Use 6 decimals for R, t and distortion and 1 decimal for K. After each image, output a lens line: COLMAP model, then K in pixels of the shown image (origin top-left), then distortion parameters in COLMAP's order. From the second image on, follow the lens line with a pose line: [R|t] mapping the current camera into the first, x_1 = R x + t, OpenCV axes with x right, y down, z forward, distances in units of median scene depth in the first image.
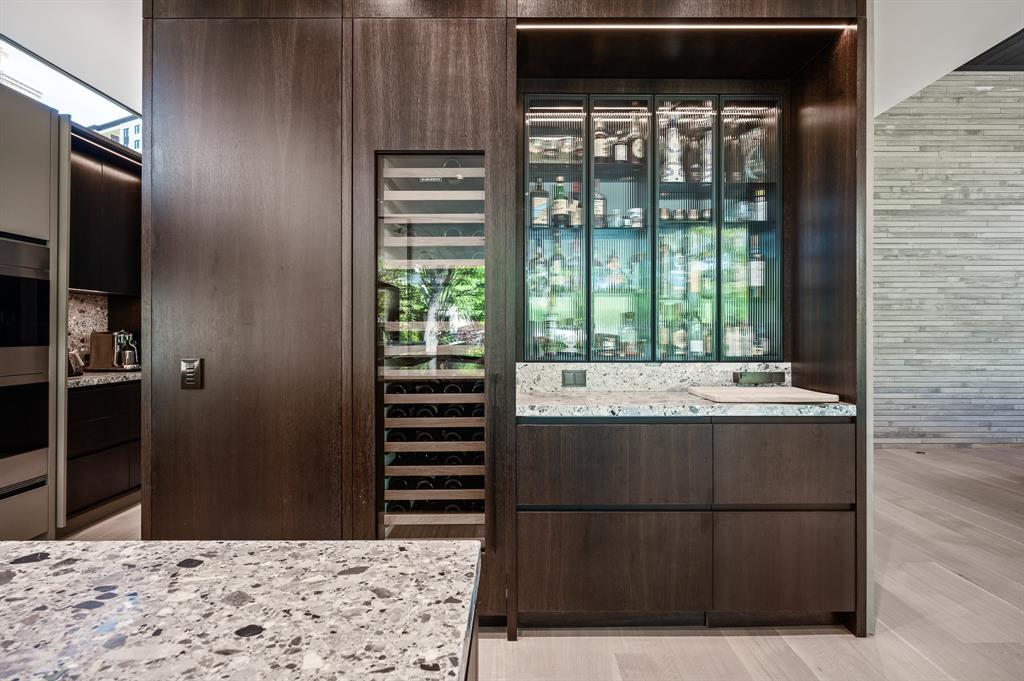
lens RADIAL K [[481.7, 0, 514.3], [0, 481.7, 331.2], [0, 0, 1]] dist [0.000487, 0.000124]
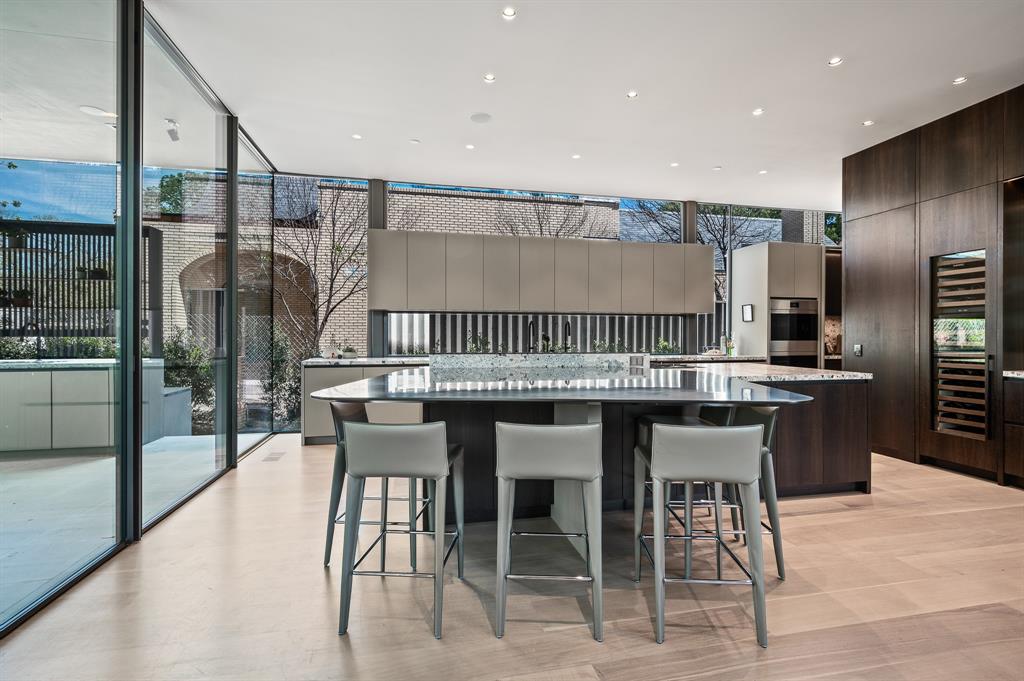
lens RADIAL K [[476.6, 0, 512.0], [0, 476.6, 340.5], [0, 0, 1]] dist [-0.000244, -0.000577]
pose [[0.201995, 0.009897, -0.979337, 1.100662], [-0.000461, 0.999950, 0.010010, 0.004690], [0.979387, -0.001570, 0.201989, -1.017450]]
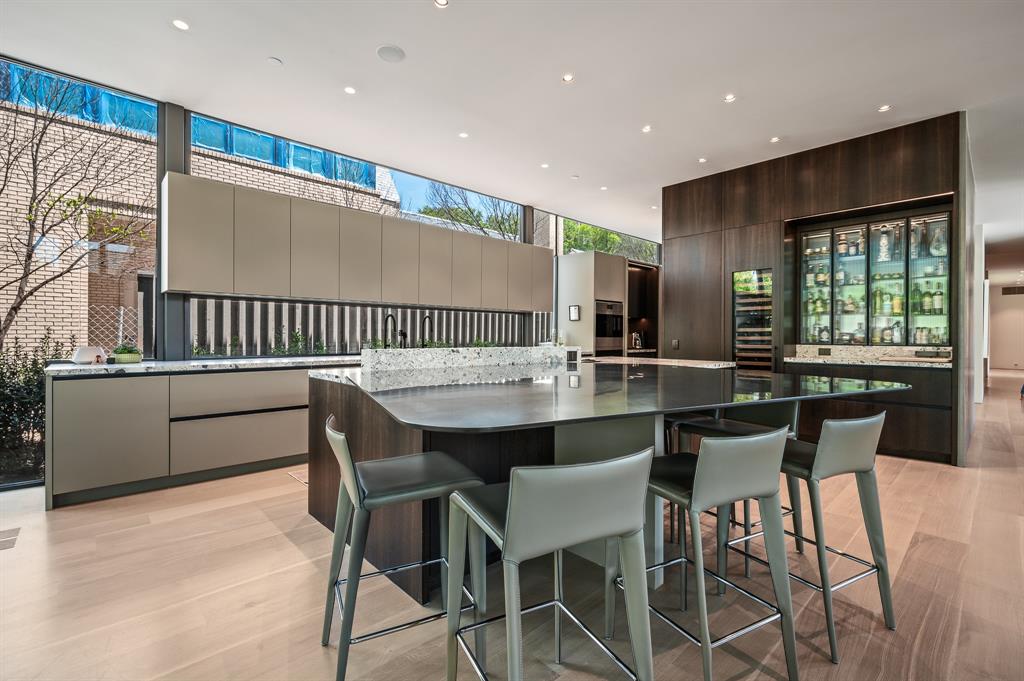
lens RADIAL K [[450.3, 0, 512.0], [0, 450.3, 340.5], [0, 0, 1]] dist [0.017838, -0.019282]
pose [[0.679498, 0.009389, -0.733617, 0.609291], [-0.003215, 0.999947, 0.009820, 0.023384], [0.733671, -0.004313, 0.679492, -1.384845]]
